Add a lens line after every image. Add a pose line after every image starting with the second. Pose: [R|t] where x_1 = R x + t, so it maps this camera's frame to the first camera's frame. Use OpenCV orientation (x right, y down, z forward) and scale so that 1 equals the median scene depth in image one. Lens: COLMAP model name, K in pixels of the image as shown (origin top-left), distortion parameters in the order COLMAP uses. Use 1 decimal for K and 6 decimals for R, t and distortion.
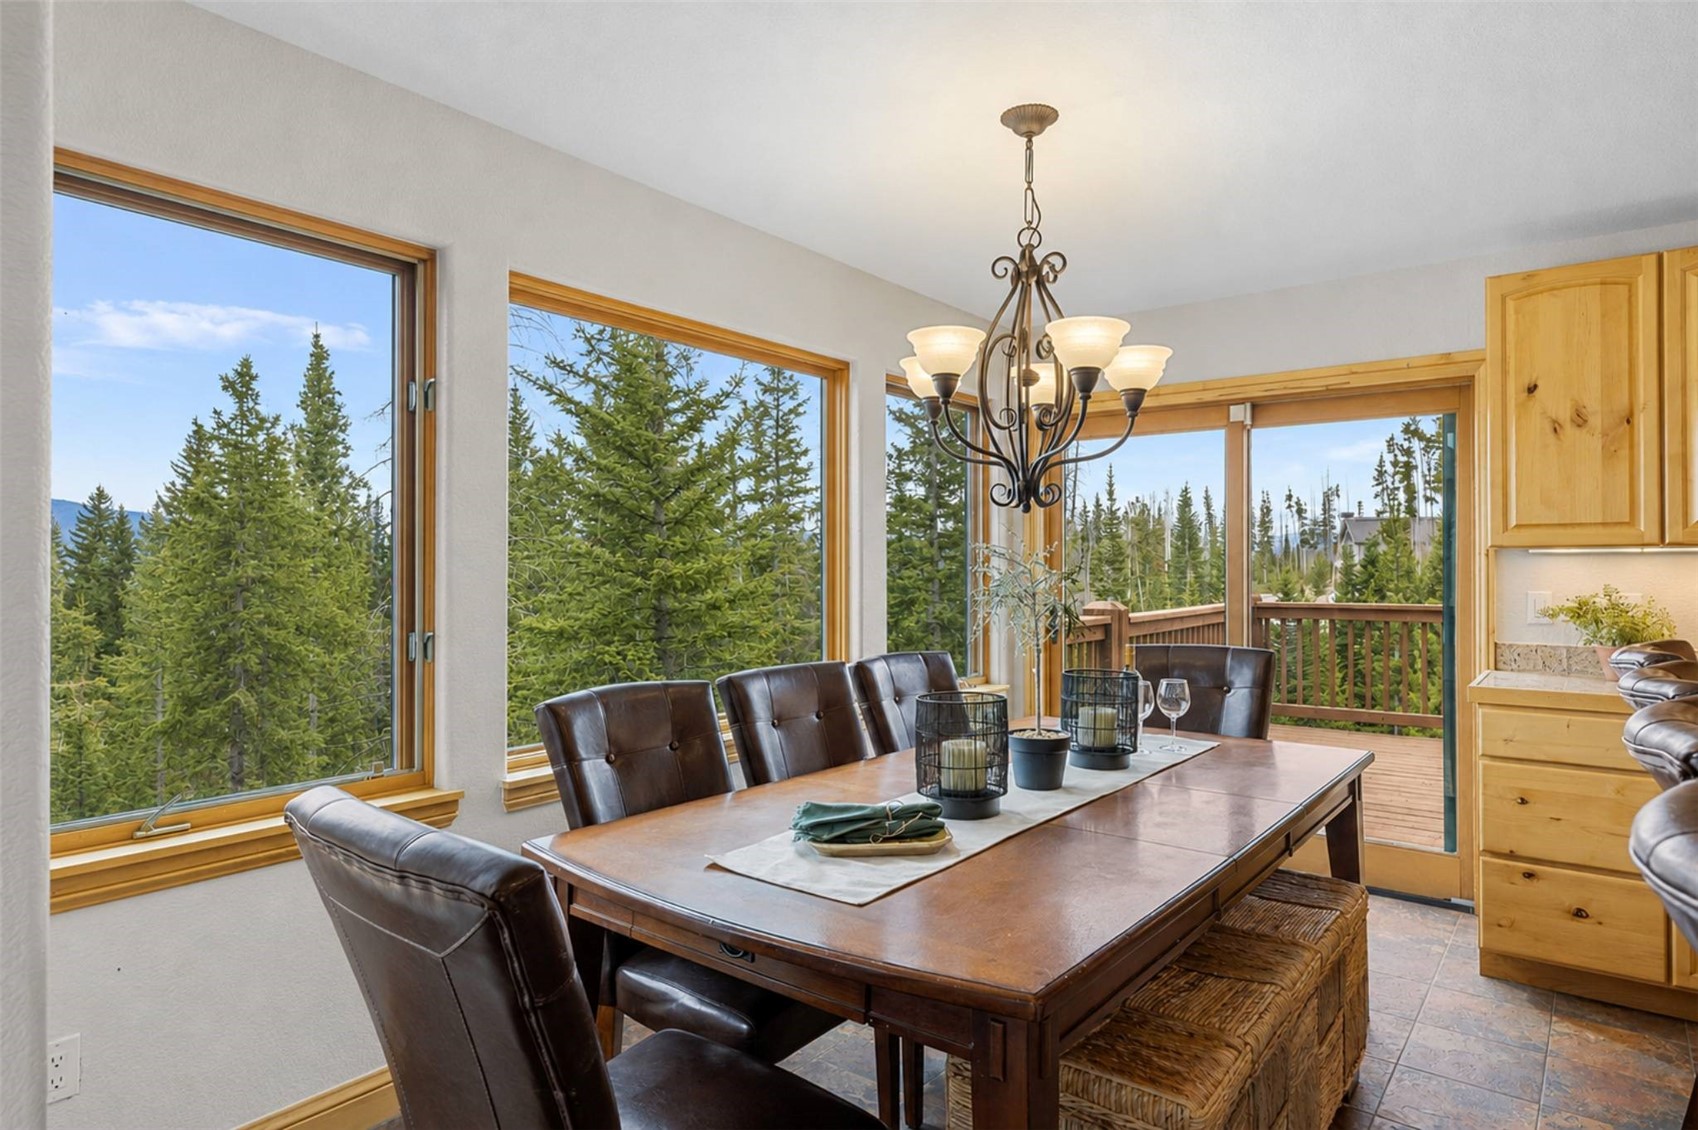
lens RADIAL K [[1019.9, 0, 835.2], [0, 1019.9, 556.3], [0, 0, 1]] dist [0.014877, -0.002579]
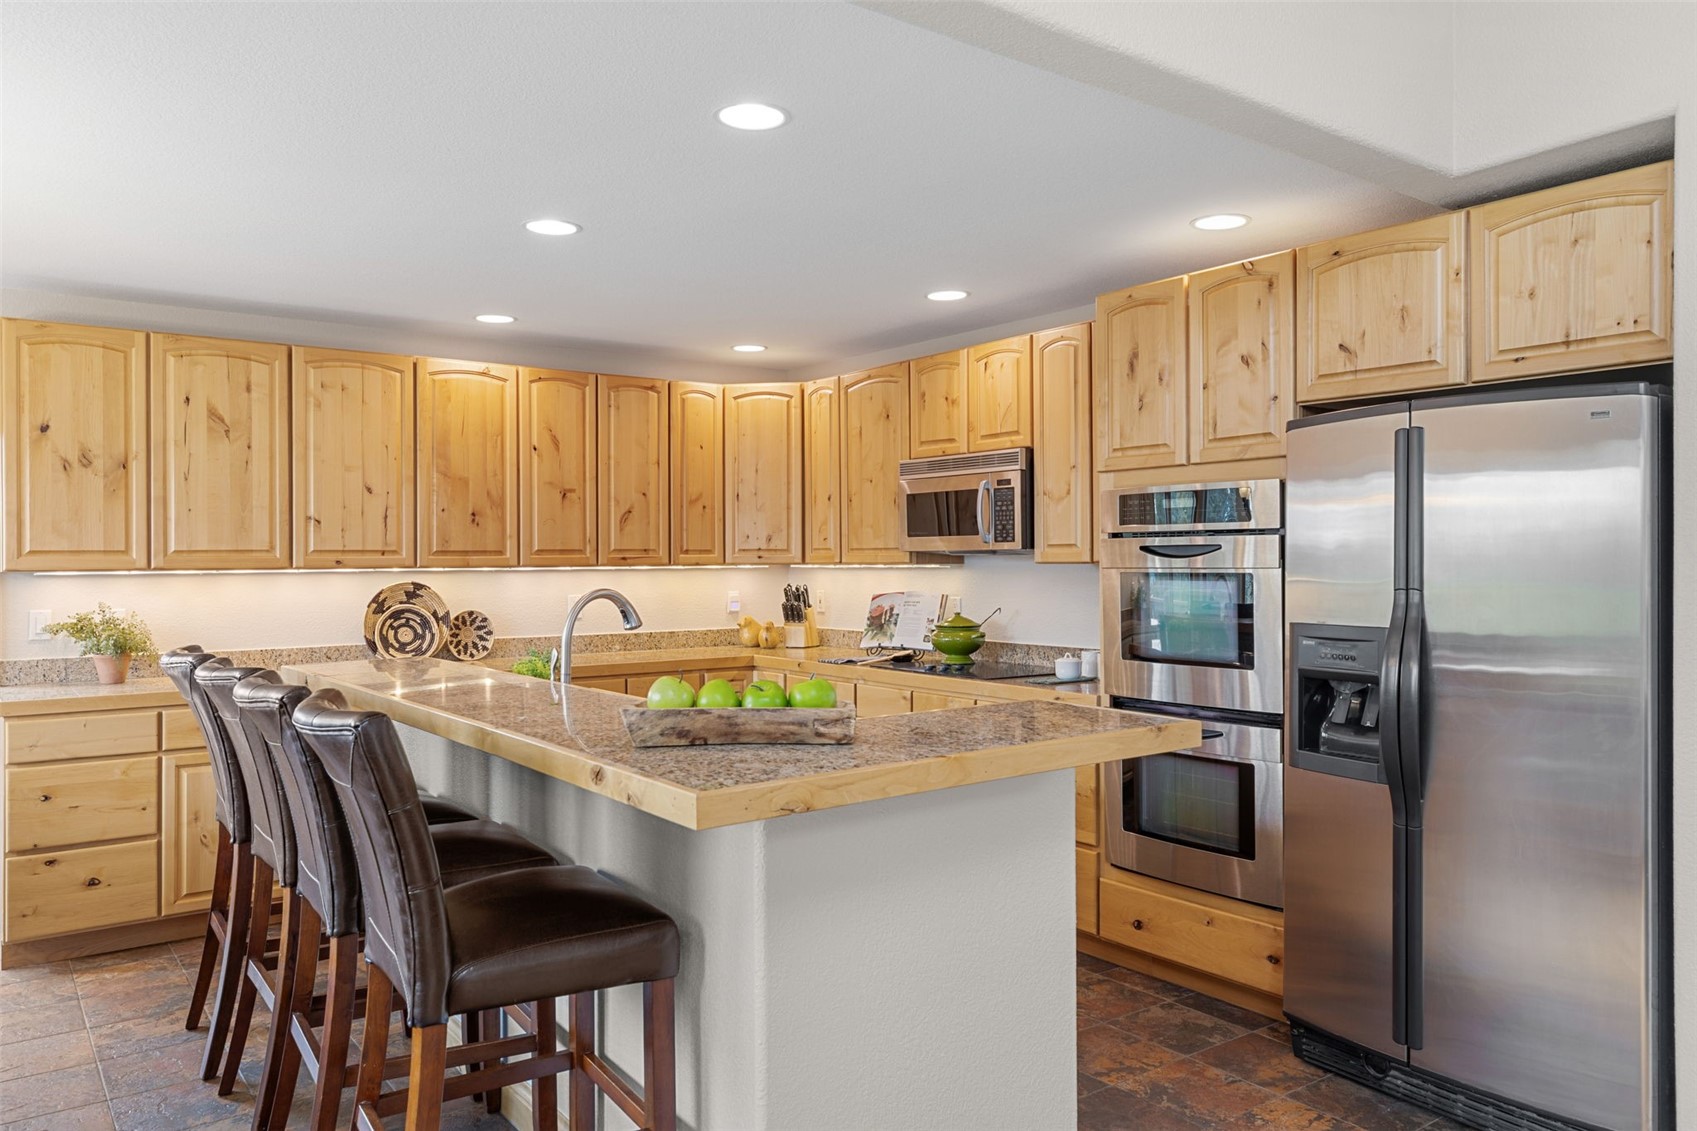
lens RADIAL K [[1233.2, 0, 859.4], [0, 1233.2, 555.9], [0, 0, 1]] dist [-0.006536, 0.005750]
pose [[0.293175, 0.004596, 0.956048, -0.344486], [-0.004070, 0.999985, -0.003559, -0.025235], [-0.956050, -0.002848, 0.293189, -0.237689]]
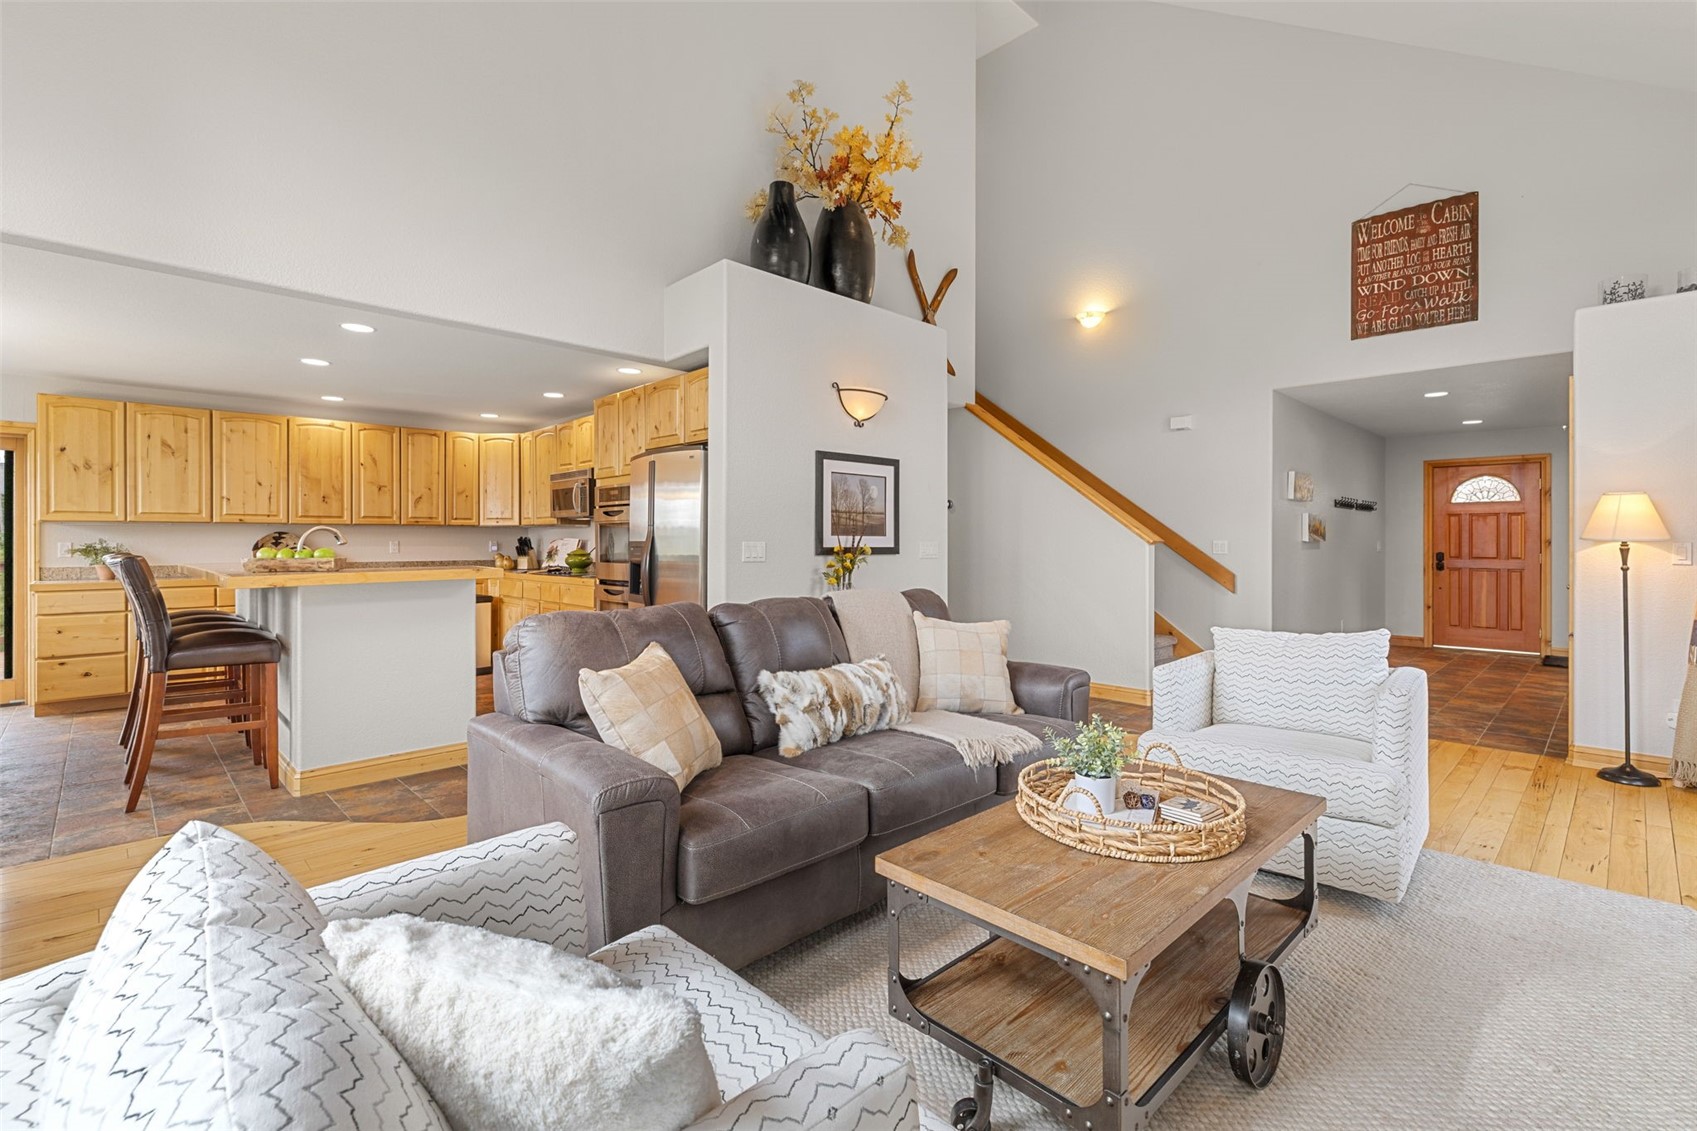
lens RADIAL K [[772.2, 0, 855.8], [0, 772.2, 544.1], [0, 0, 1]] dist [0.000952, 0.000153]
pose [[0.153746, -0.002340, 0.988108, -0.719214], [-0.008052, 0.999961, 0.003621, 0.020589], [-0.988078, -0.008513, 0.153722, -0.963551]]
